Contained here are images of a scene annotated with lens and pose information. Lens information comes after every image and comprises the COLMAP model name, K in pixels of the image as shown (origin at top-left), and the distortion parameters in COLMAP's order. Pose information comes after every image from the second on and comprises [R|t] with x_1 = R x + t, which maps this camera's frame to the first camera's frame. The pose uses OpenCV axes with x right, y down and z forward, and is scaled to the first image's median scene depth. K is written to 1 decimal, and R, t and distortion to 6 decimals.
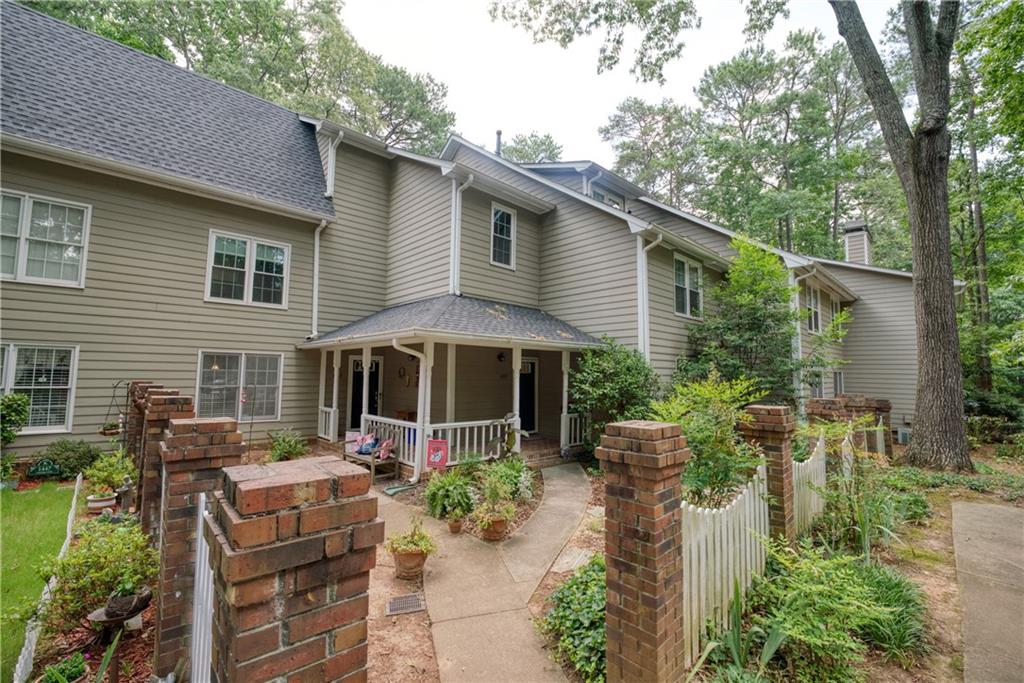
lens RADIAL K [[429.6, 0, 511.2], [0, 429.6, 341.3], [0, 0, 1]] dist [-0.020061, 0.000621]
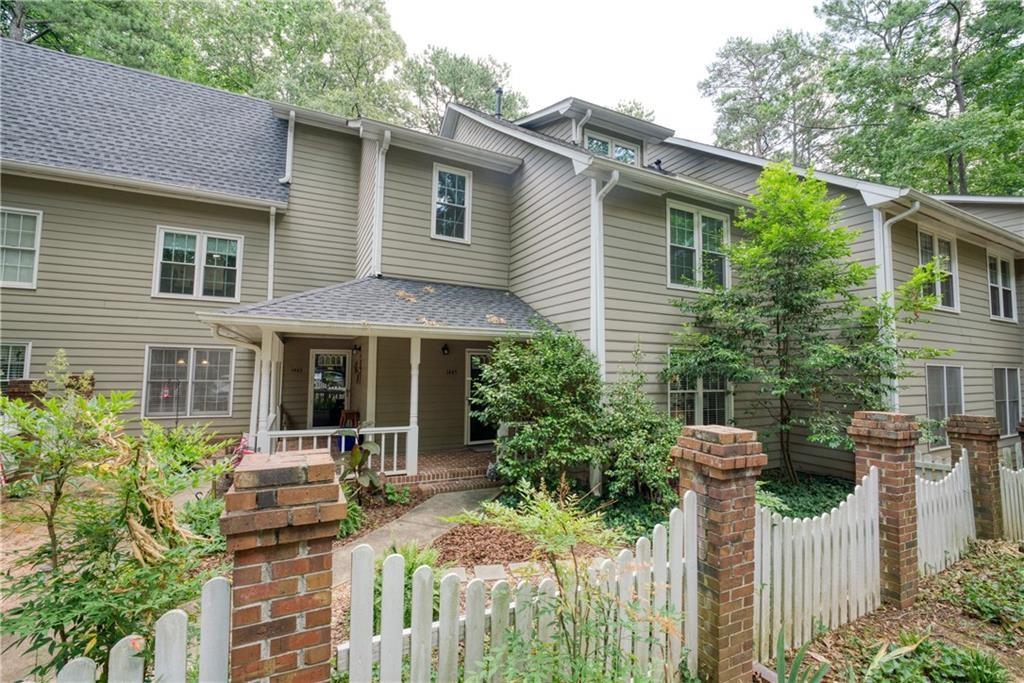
lens RADIAL K [[429.6, 0, 511.8], [0, 429.6, 340.0], [0, 0, 1]] dist [-0.020061, 0.000621]
pose [[0.955291, -0.016283, -0.295218, 0.358446], [0.019051, 0.999797, 0.006502, 0.016282], [0.295053, -0.011836, 0.955408, 0.260431]]
